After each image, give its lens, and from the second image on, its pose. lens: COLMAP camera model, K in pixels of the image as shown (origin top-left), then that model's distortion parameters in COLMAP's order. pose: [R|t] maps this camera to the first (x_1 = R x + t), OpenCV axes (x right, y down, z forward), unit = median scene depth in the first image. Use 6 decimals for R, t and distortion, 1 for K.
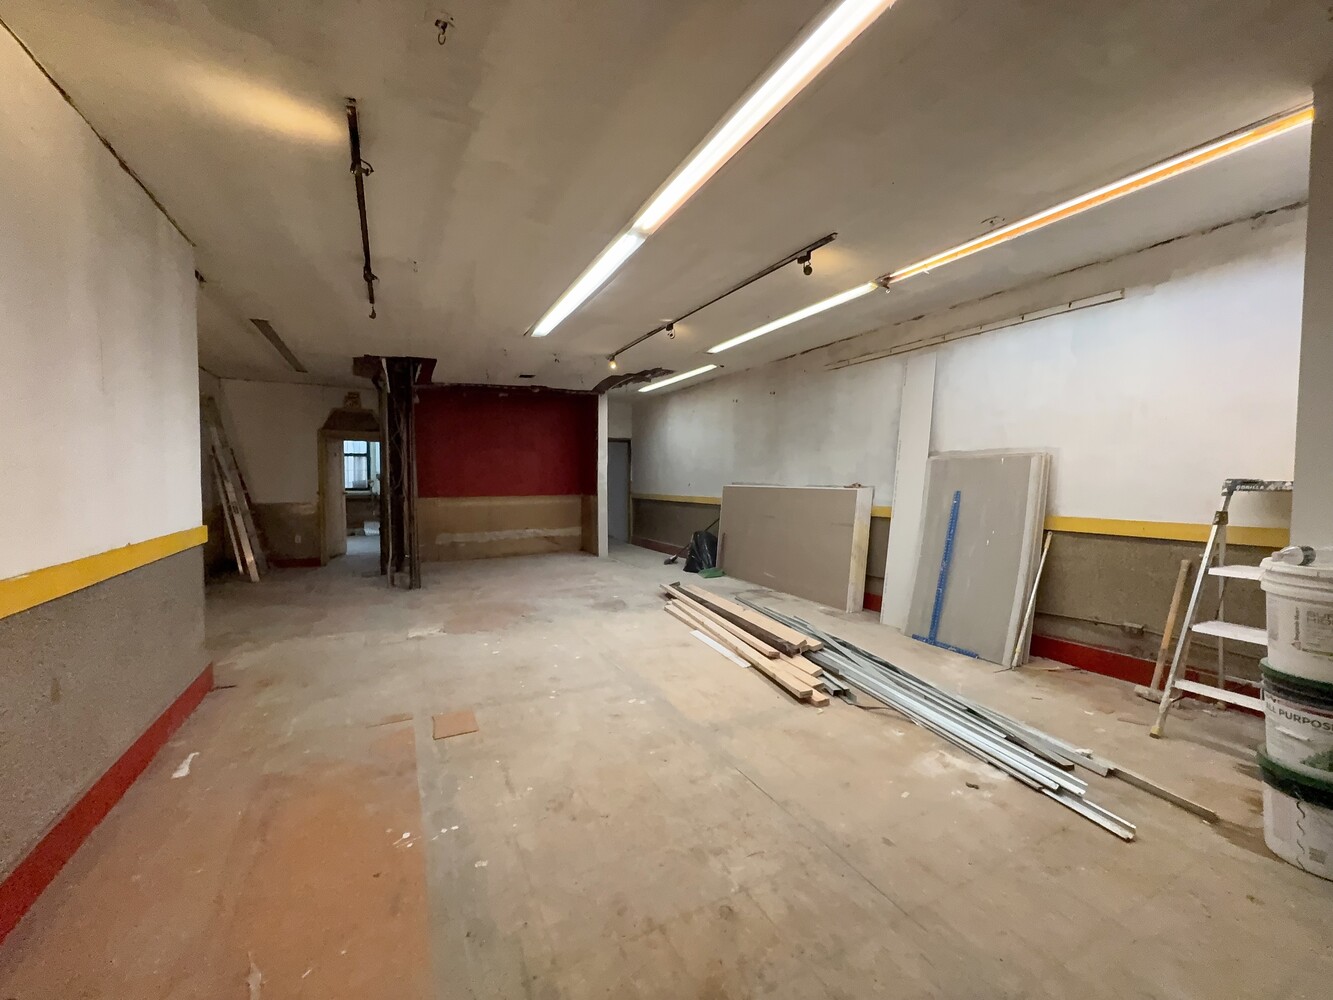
lens RADIAL K [[530.2, 0, 666.5], [0, 530.2, 500.0], [0, 0, 1]] dist [-0.000851, 0.000109]
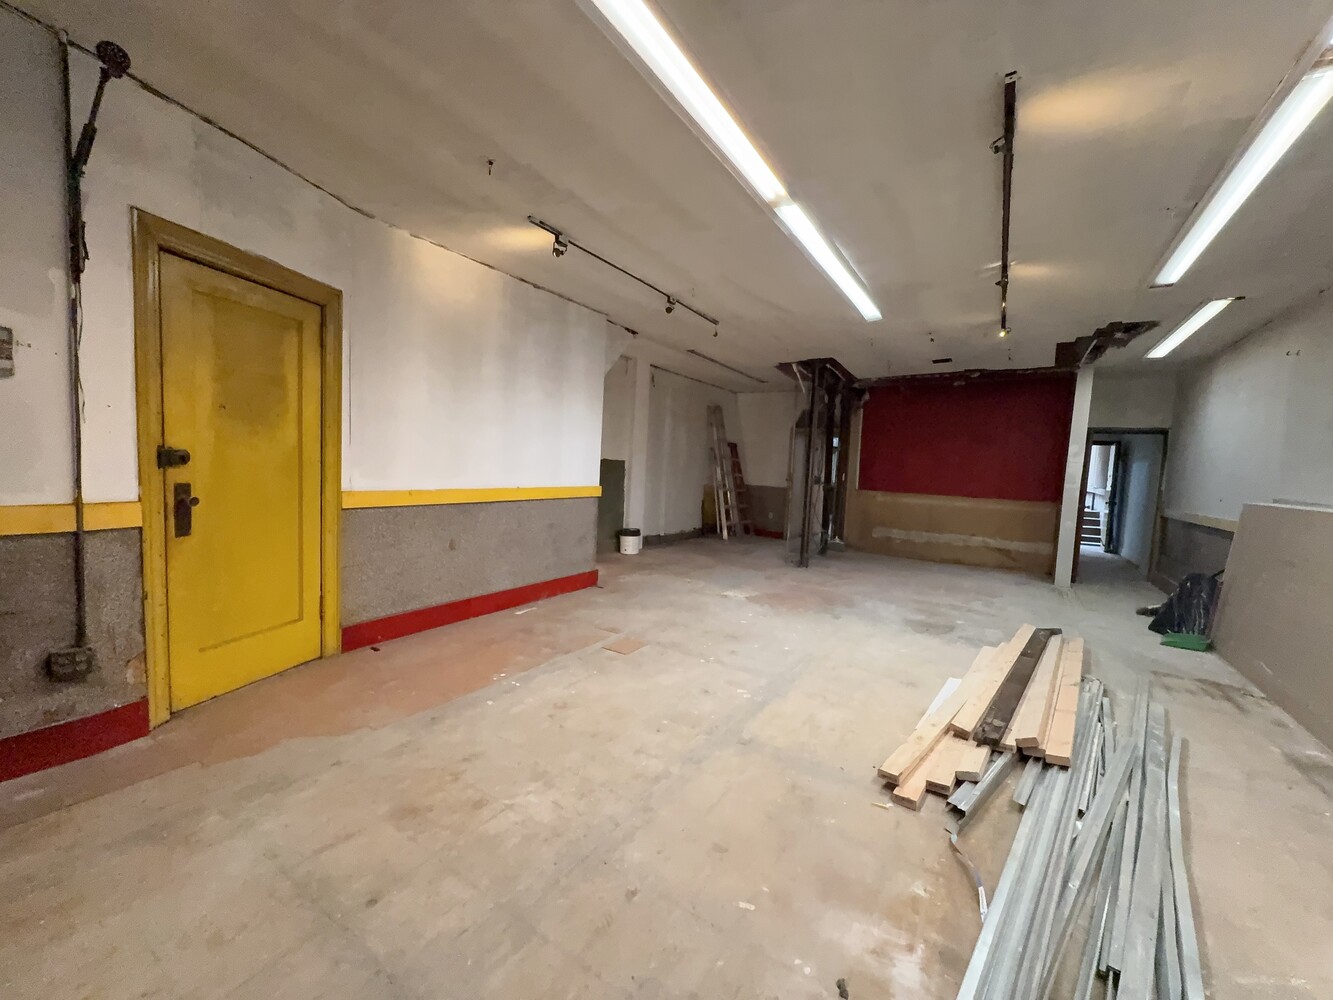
lens RADIAL K [[530.2, 0, 666.5], [0, 530.2, 500.0], [0, 0, 1]] dist [-0.000851, 0.000109]
pose [[0.502799, 0.086634, -0.860051, 0.483760], [-0.086726, 0.995000, 0.049526, -0.006283], [0.860041, 0.049687, 0.507799, 0.261152]]
